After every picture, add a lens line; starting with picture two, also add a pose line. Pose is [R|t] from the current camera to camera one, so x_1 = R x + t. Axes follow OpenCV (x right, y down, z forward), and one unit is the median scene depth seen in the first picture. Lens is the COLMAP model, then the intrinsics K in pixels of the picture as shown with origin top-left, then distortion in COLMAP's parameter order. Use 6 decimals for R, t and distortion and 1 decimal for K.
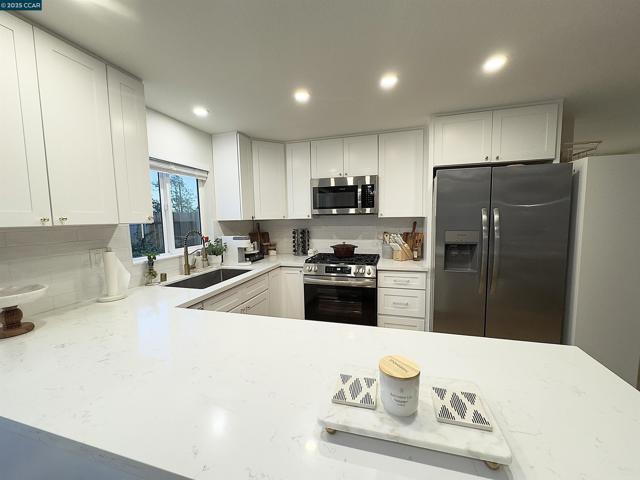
lens RADIAL K [[254.3, 0, 321.1], [0, 254.3, 240.0], [0, 0, 1]] dist [-0.001898, 0.000234]
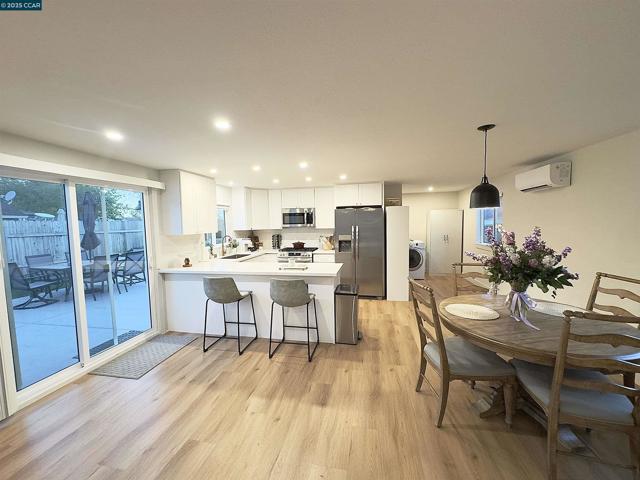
lens RADIAL K [[254.3, 0, 319.7], [0, 254.3, 239.6], [0, 0, 1]] dist [-0.001898, 0.000234]
pose [[0.996942, -0.003602, 0.078068, 0.106664], [0.005157, 0.999792, -0.019736, 0.039100], [-0.077981, 0.020079, 0.996753, -1.044843]]
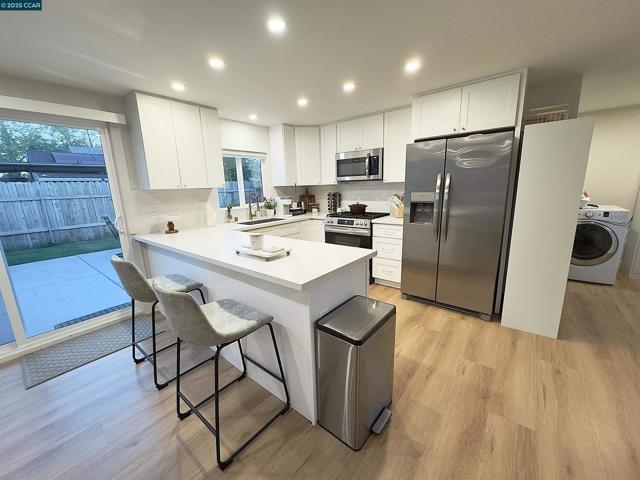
lens RADIAL K [[254.3, 0, 321.7], [0, 254.3, 239.9], [0, 0, 1]] dist [-0.001898, 0.000234]
pose [[0.920830, 0.071974, -0.383264, 0.465527], [-0.021925, 0.990821, 0.133394, 0.031071], [0.389347, -0.114430, 0.913956, -0.301588]]
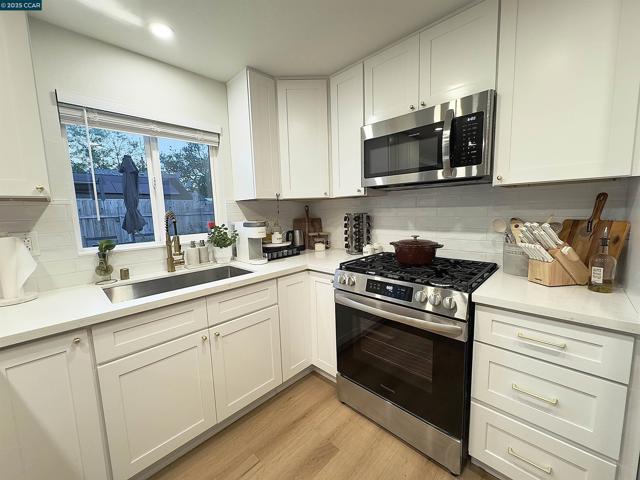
lens RADIAL K [[254.3, 0, 321.9], [0, 254.3, 239.5], [0, 0, 1]] dist [-0.001898, 0.000234]
pose [[0.884517, 0.047679, -0.464066, 0.178044], [-0.028085, 0.998402, 0.049048, -0.005809], [0.465663, -0.030350, 0.884442, 0.467031]]
